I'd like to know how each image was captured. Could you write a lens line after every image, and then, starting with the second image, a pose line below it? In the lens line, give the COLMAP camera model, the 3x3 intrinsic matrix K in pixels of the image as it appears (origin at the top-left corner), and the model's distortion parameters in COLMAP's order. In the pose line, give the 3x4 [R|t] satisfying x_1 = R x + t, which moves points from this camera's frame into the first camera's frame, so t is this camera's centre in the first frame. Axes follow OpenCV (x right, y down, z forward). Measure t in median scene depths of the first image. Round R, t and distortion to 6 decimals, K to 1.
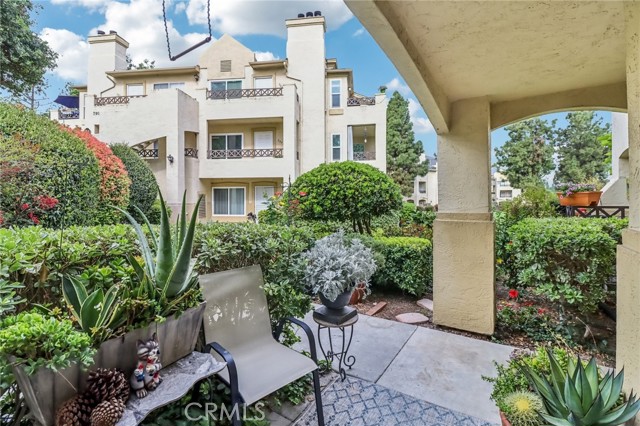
lens RADIAL K [[305.5, 0, 319.8], [0, 305.5, 208.2], [0, 0, 1]] dist [-0.015229, -0.000471]
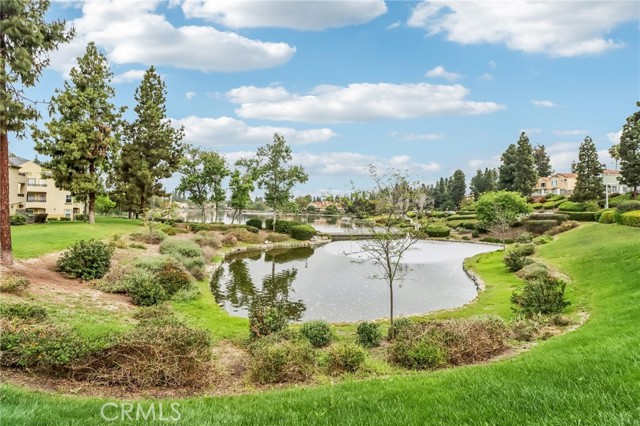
lens RADIAL K [[305.5, 0, 319.8], [0, 305.5, 211.1], [0, 0, 1]] dist [-0.015229, -0.000471]
pose [[0.227731, 0.006663, 0.973701, 0.103101], [0.007937, 0.999931, -0.008699, -0.004036], [-0.973692, 0.009710, 0.227662, 0.282445]]
